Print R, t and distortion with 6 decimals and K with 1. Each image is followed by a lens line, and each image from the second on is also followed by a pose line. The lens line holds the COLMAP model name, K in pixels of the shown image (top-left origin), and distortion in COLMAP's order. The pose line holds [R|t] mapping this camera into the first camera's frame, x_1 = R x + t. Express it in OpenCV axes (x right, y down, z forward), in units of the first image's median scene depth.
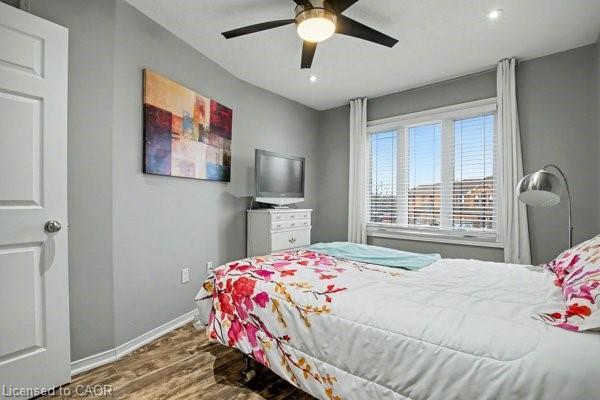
lens RADIAL K [[278.9, 0, 304.3], [0, 278.9, 200.1], [0, 0, 1]] dist [-0.024514, -0.000008]
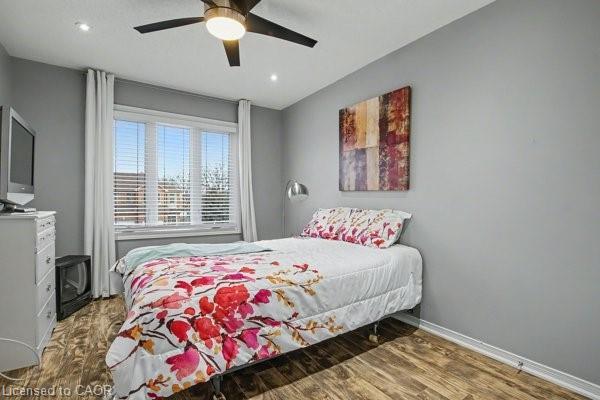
lens RADIAL K [[278.9, 0, 306.1], [0, 278.9, 202.8], [0, 0, 1]] dist [-0.024514, -0.000008]
pose [[0.275804, -0.011712, 0.961143, -1.040101], [-0.007879, 0.999865, 0.014445, -0.004426], [-0.961182, -0.011557, 0.275674, 0.544328]]
